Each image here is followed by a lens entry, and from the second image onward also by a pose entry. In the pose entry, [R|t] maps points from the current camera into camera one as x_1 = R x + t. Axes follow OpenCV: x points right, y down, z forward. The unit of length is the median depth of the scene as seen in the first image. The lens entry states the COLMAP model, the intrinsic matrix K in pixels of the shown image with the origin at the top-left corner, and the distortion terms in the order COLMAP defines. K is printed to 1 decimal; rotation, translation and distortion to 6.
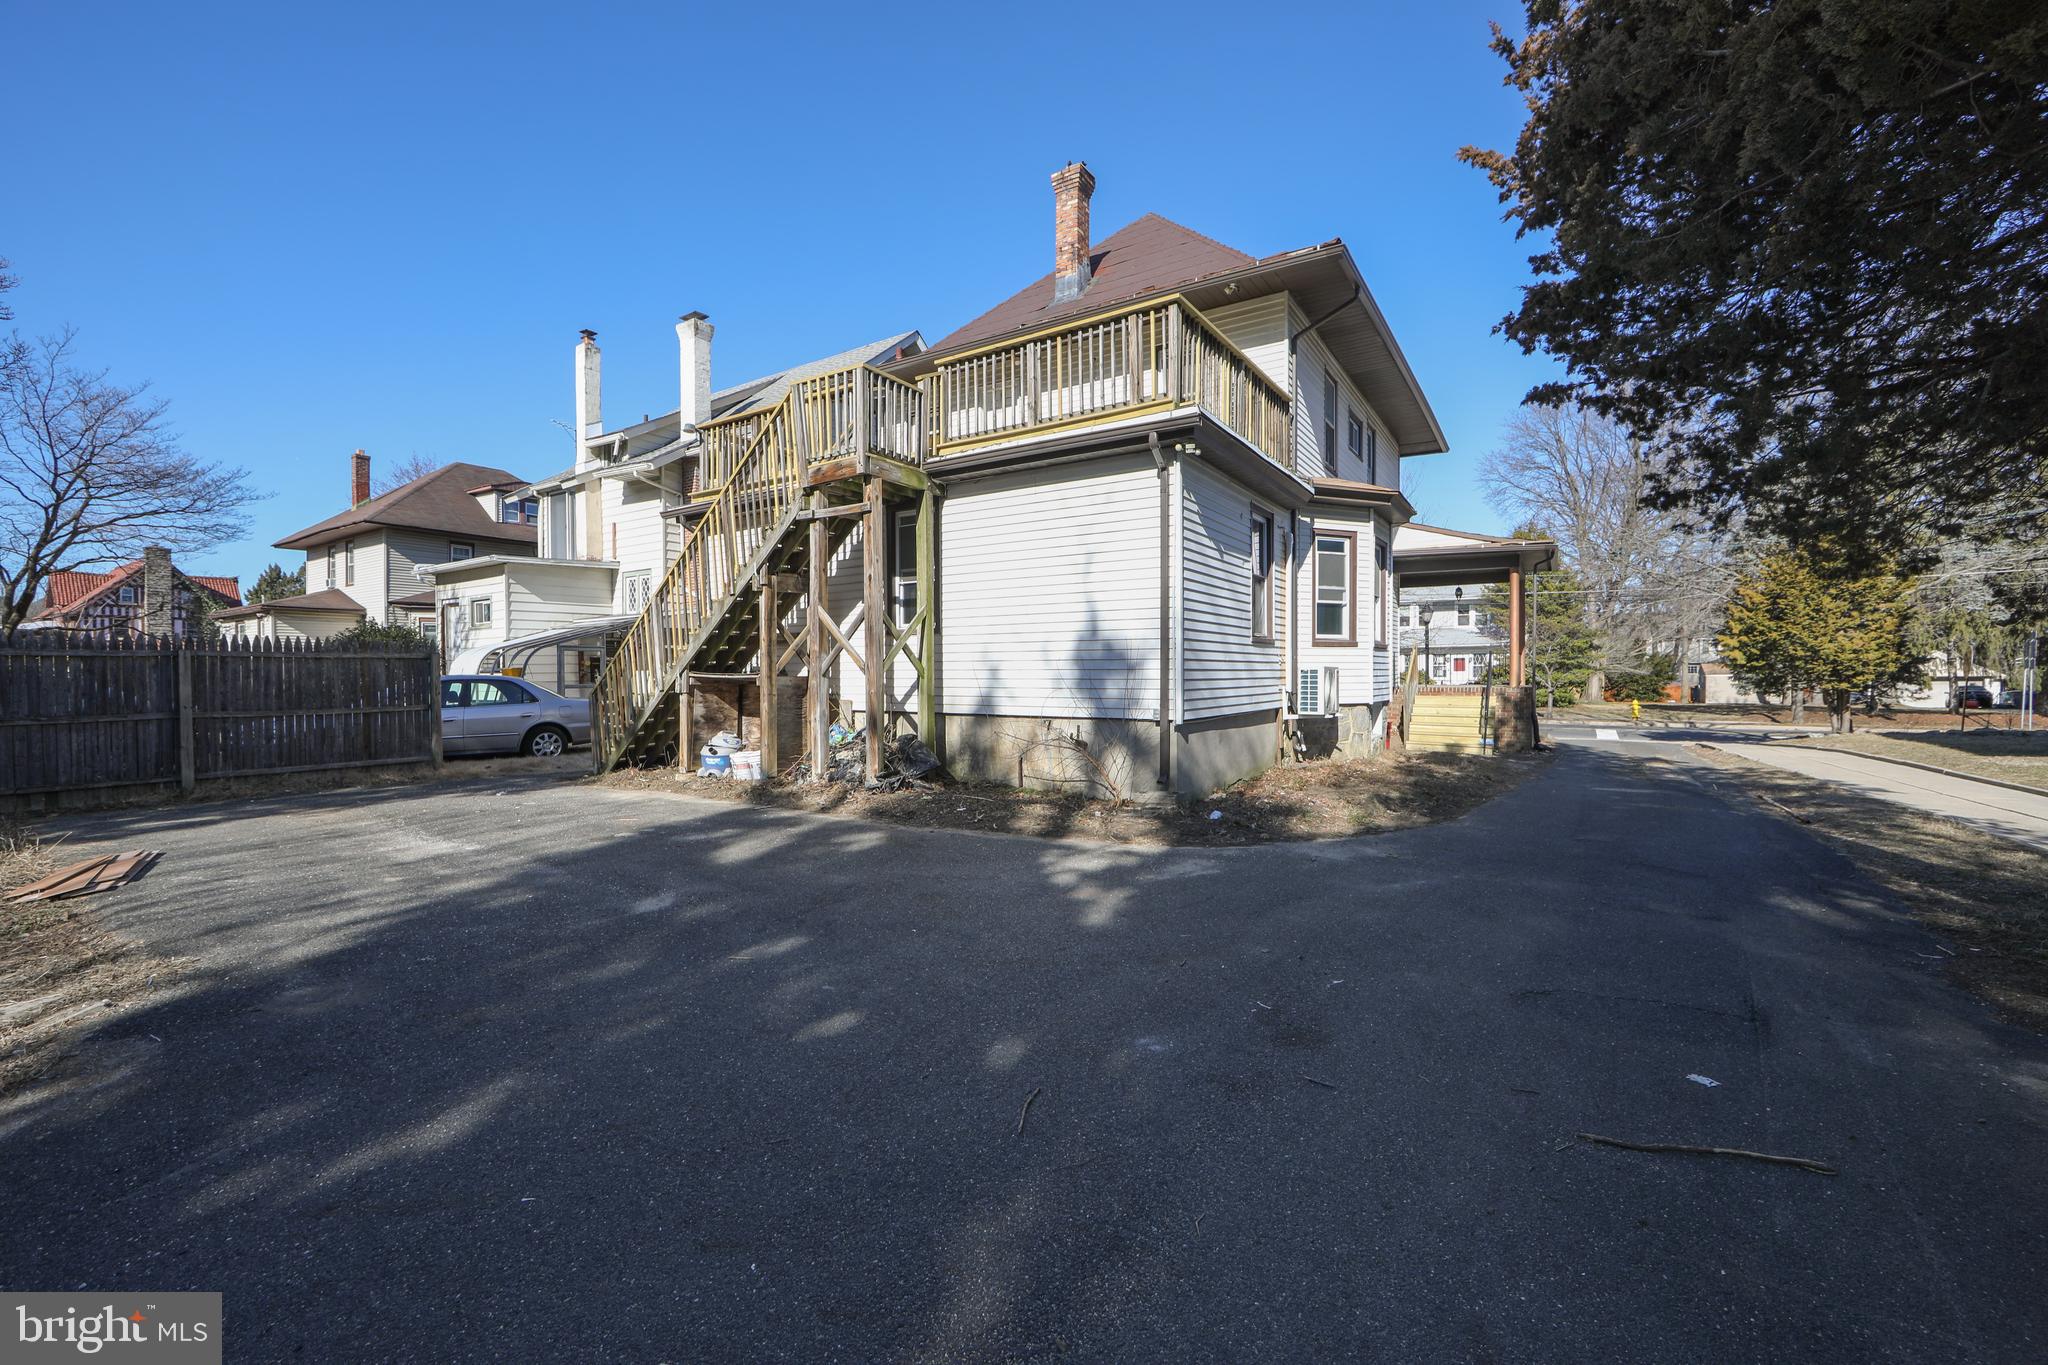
lens RADIAL K [[813.7, 0, 1038.6], [0, 813.7, 683.2], [0, 0, 1]] dist [-0.006443, -0.000014]
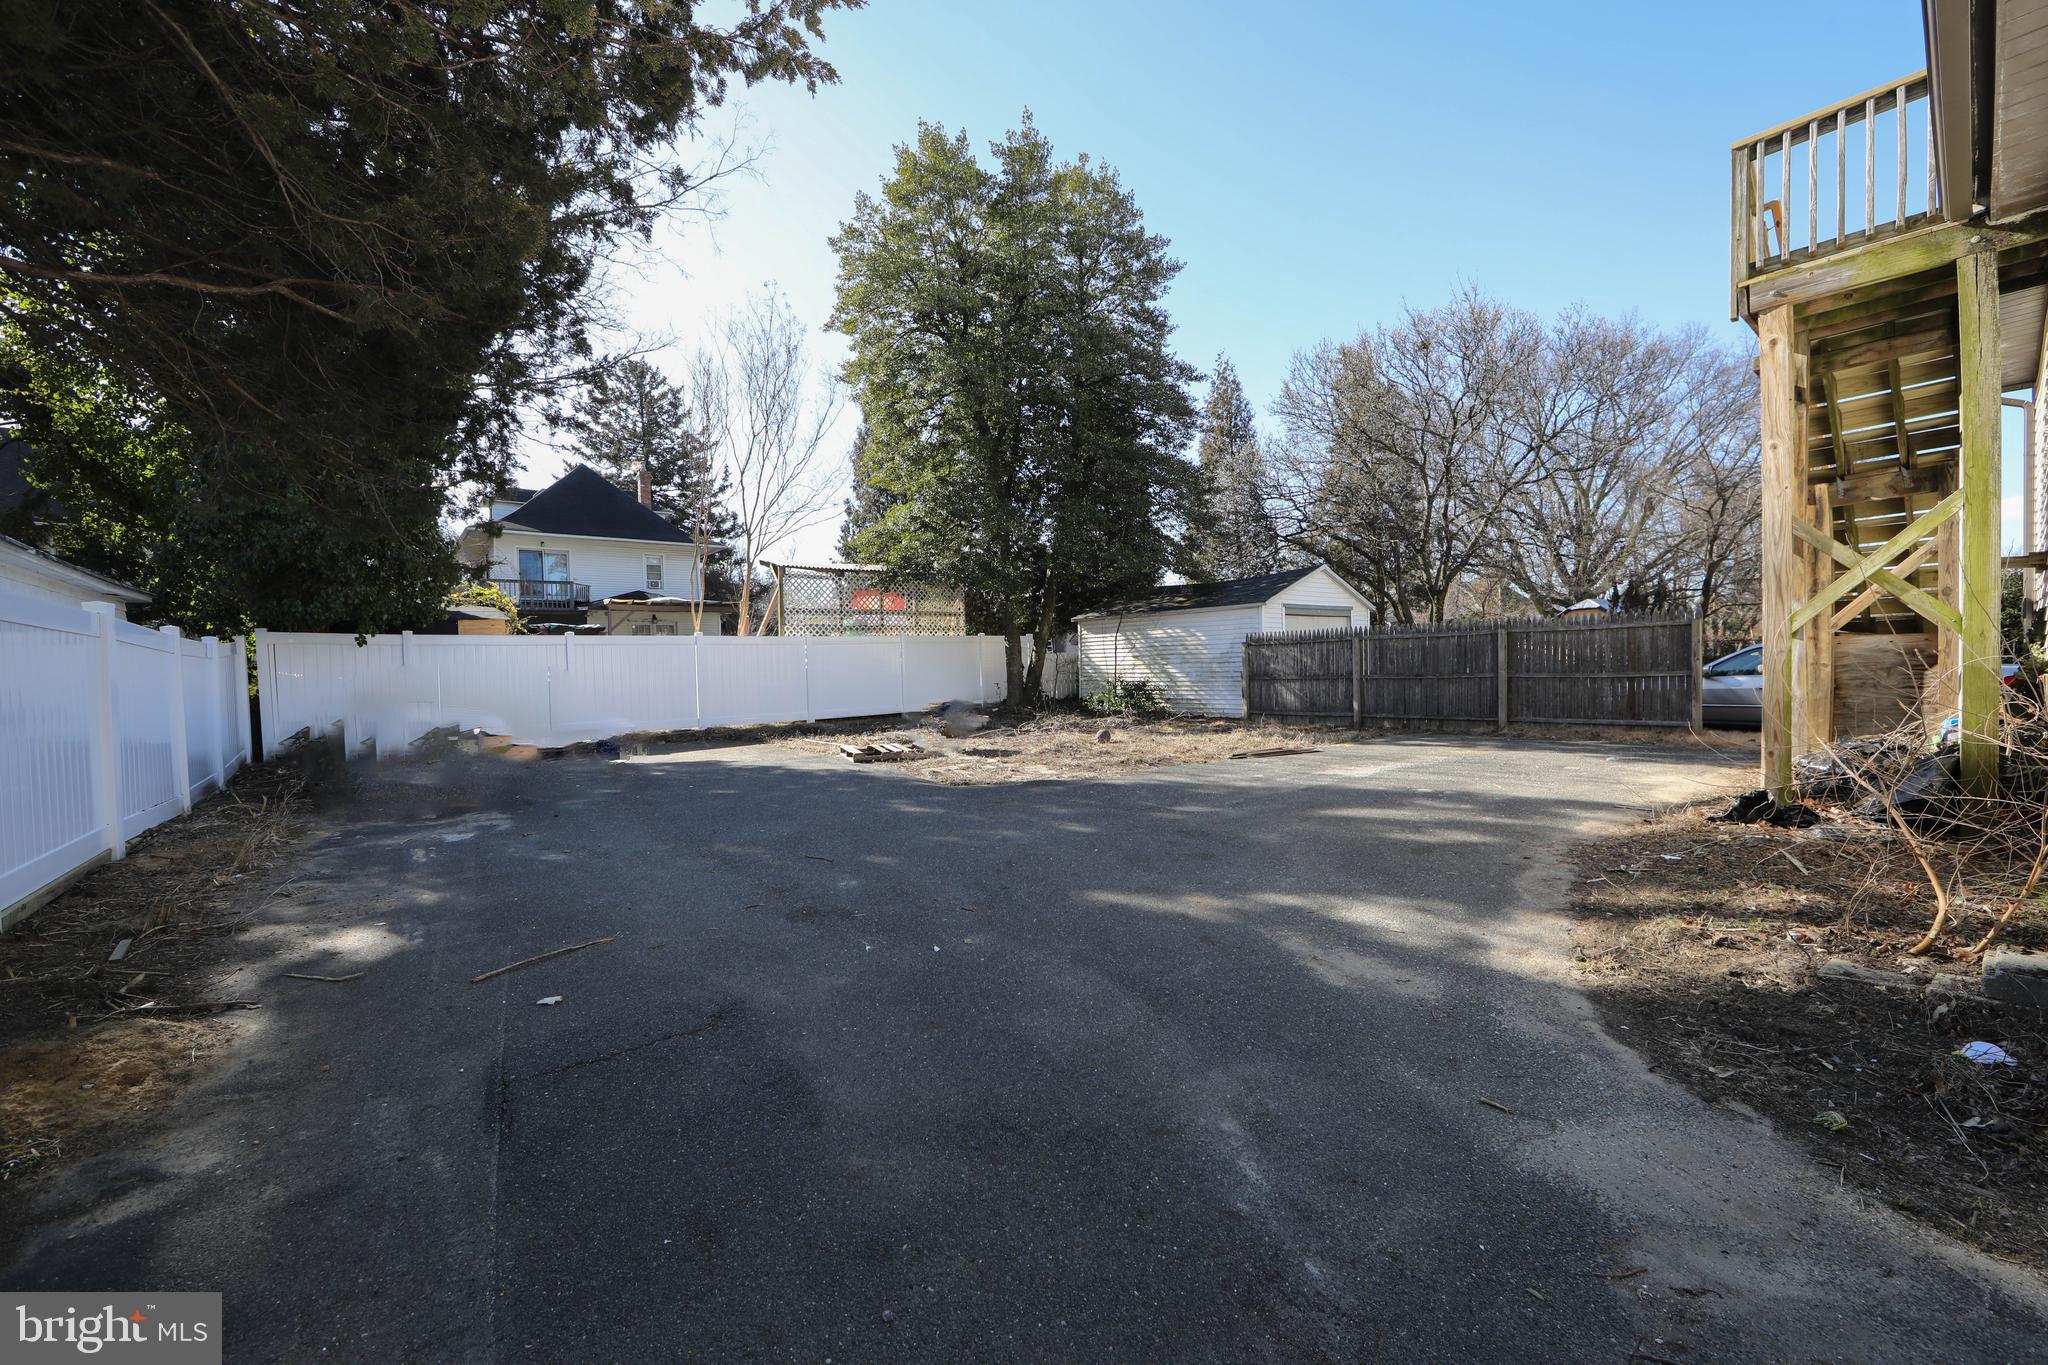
lens RADIAL K [[813.7, 0, 1035.2], [0, 813.7, 685.6], [0, 0, 1]] dist [-0.006443, -0.000014]
pose [[-0.301341, 0.033936, -0.952912, 0.617482], [0.016237, 0.999404, 0.030458, 0.001781], [0.953378, -0.006294, -0.301713, 0.729885]]
